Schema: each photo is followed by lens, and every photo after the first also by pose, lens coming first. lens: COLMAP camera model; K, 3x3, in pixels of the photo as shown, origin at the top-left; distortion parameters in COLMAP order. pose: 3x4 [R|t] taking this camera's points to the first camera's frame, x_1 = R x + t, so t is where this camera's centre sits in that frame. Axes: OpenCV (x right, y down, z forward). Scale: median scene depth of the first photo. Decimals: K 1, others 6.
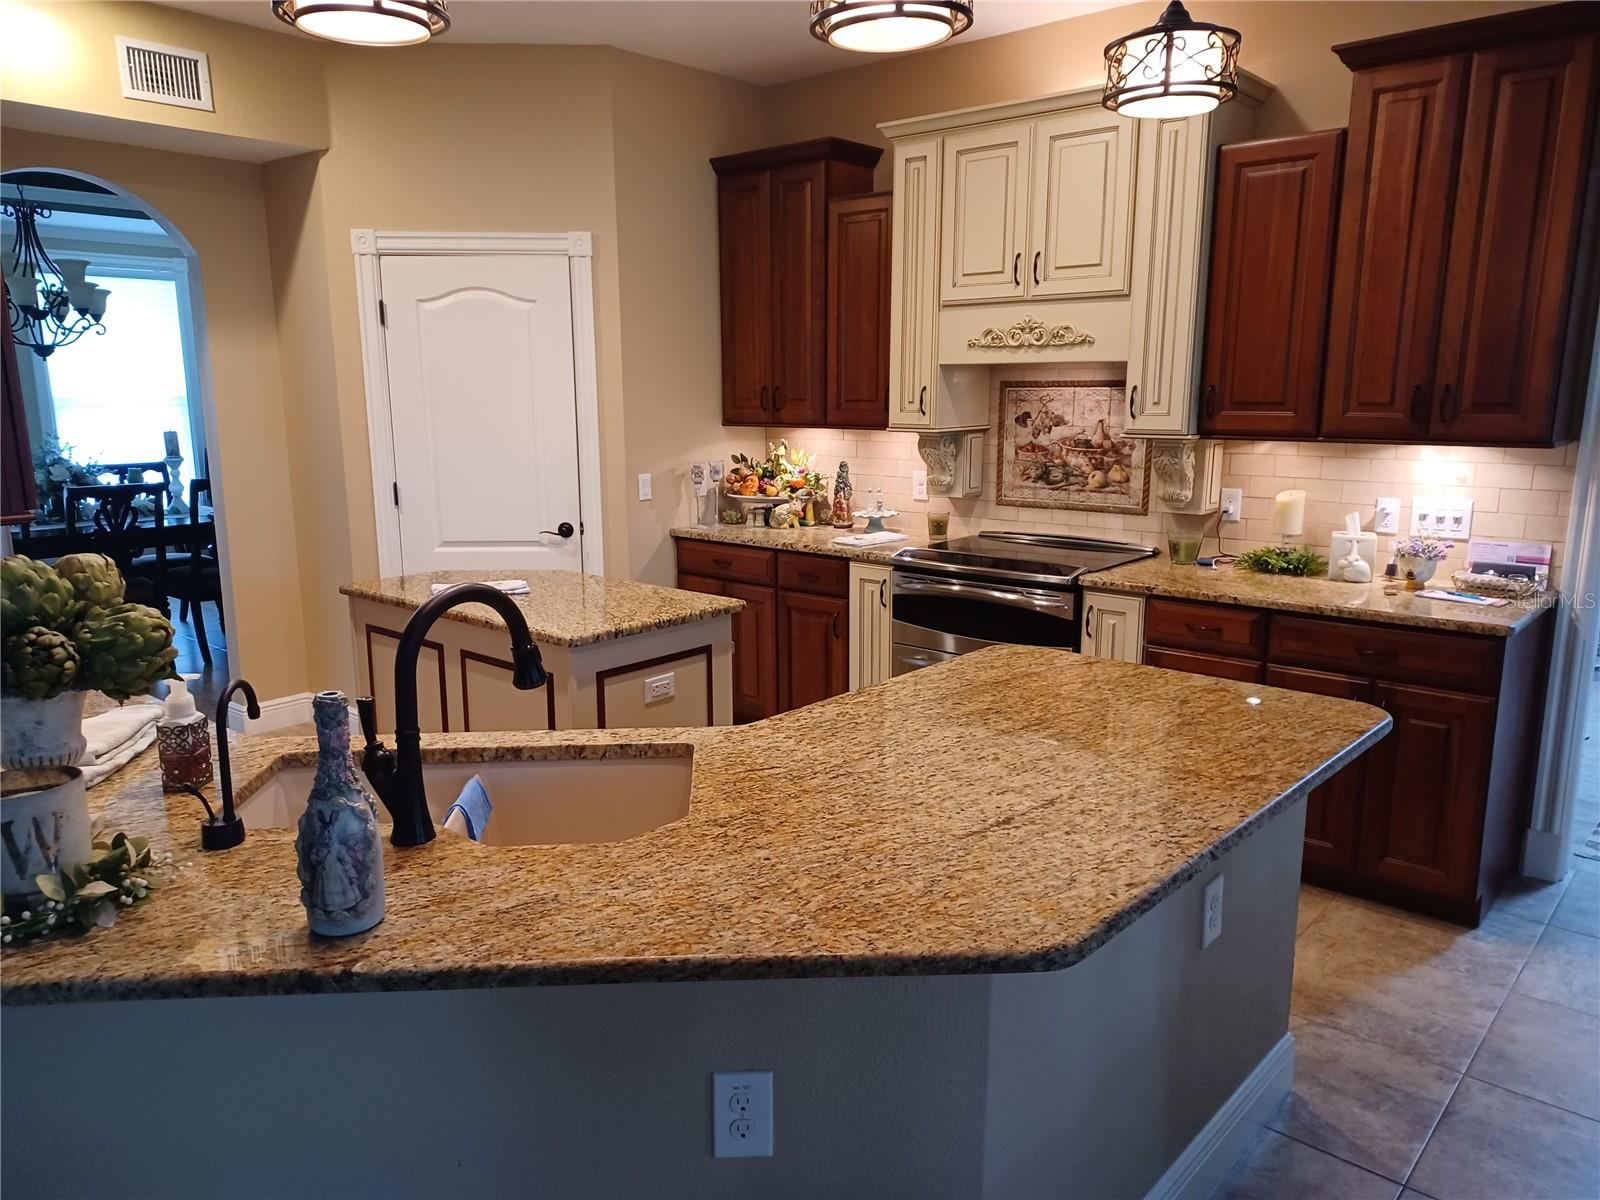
lens RADIAL K [[1159.0, 0, 768.3], [0, 1159.0, 624.3], [0, 0, 1]] dist [0.016179, -0.002686]
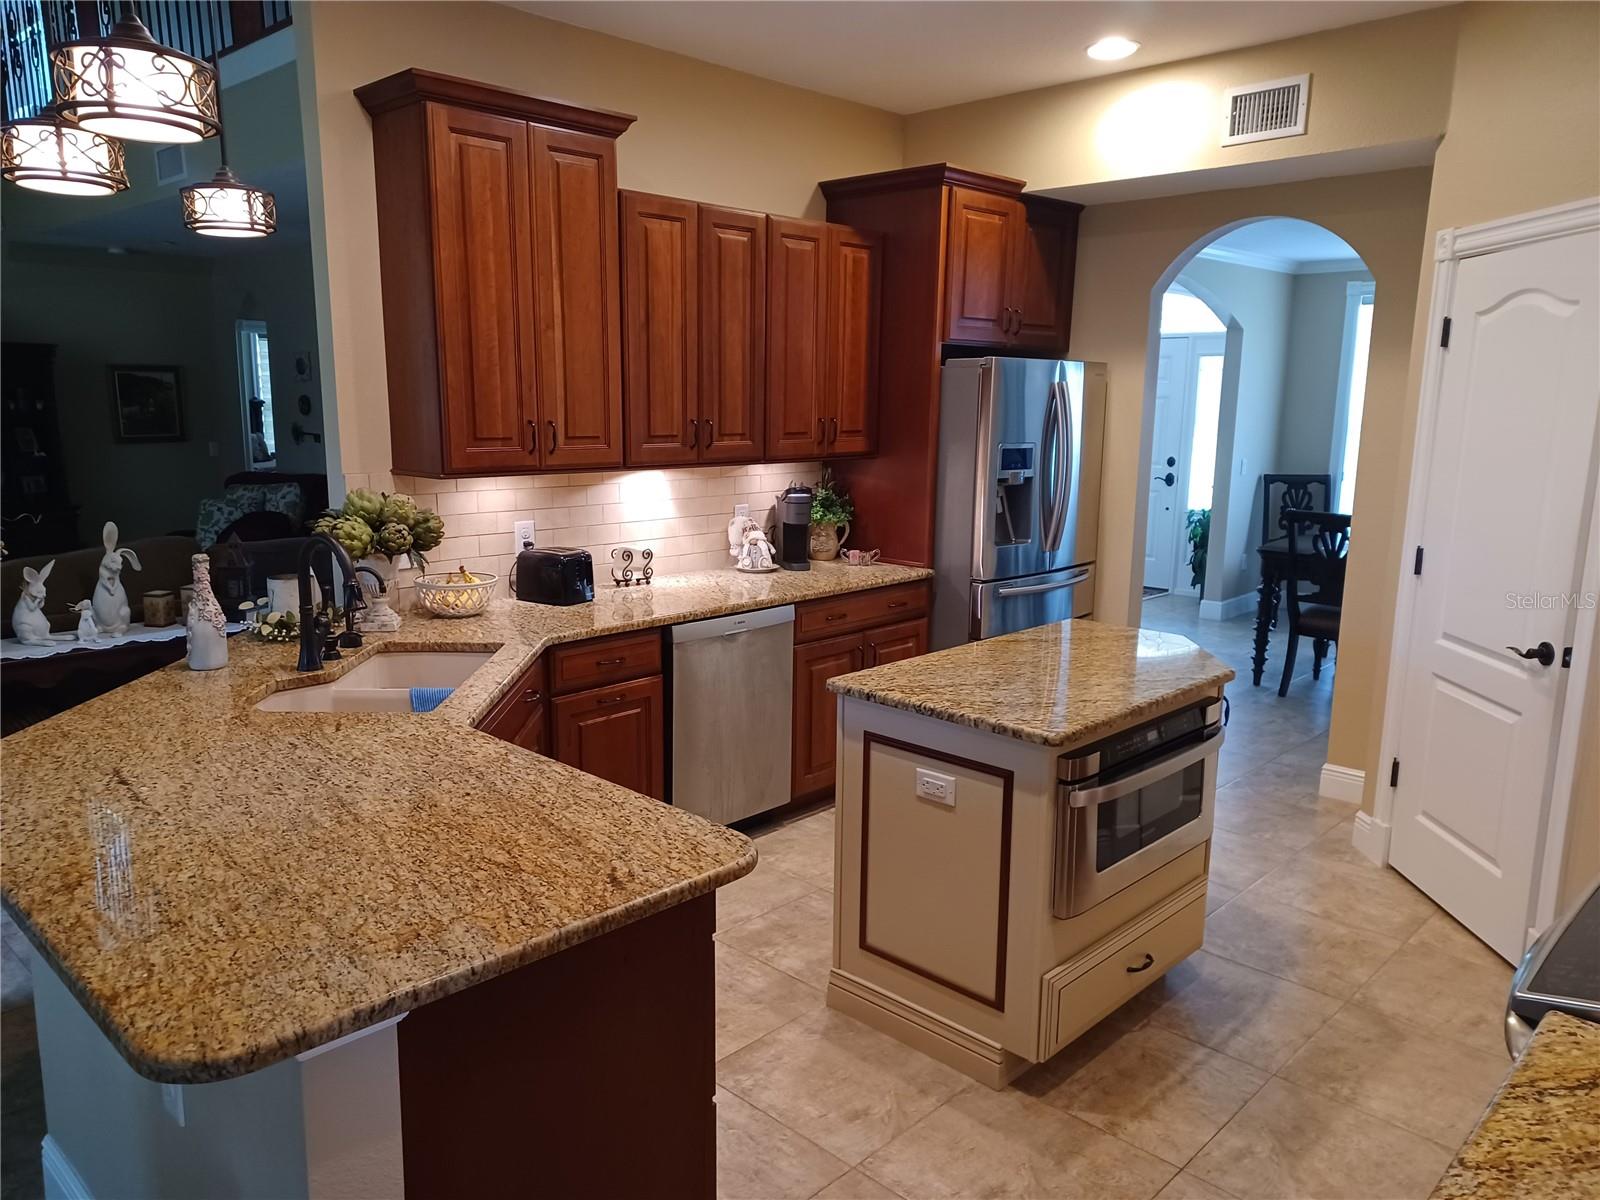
lens RADIAL K [[1159.0, 0, 774.6], [0, 1159.0, 606.6], [0, 0, 1]] dist [0.016179, -0.002686]
pose [[-0.042400, 0.182484, -0.982294, 0.949075], [-0.218481, 0.957689, 0.187344, -0.269225], [0.974920, 0.222556, -0.000736, 1.160772]]
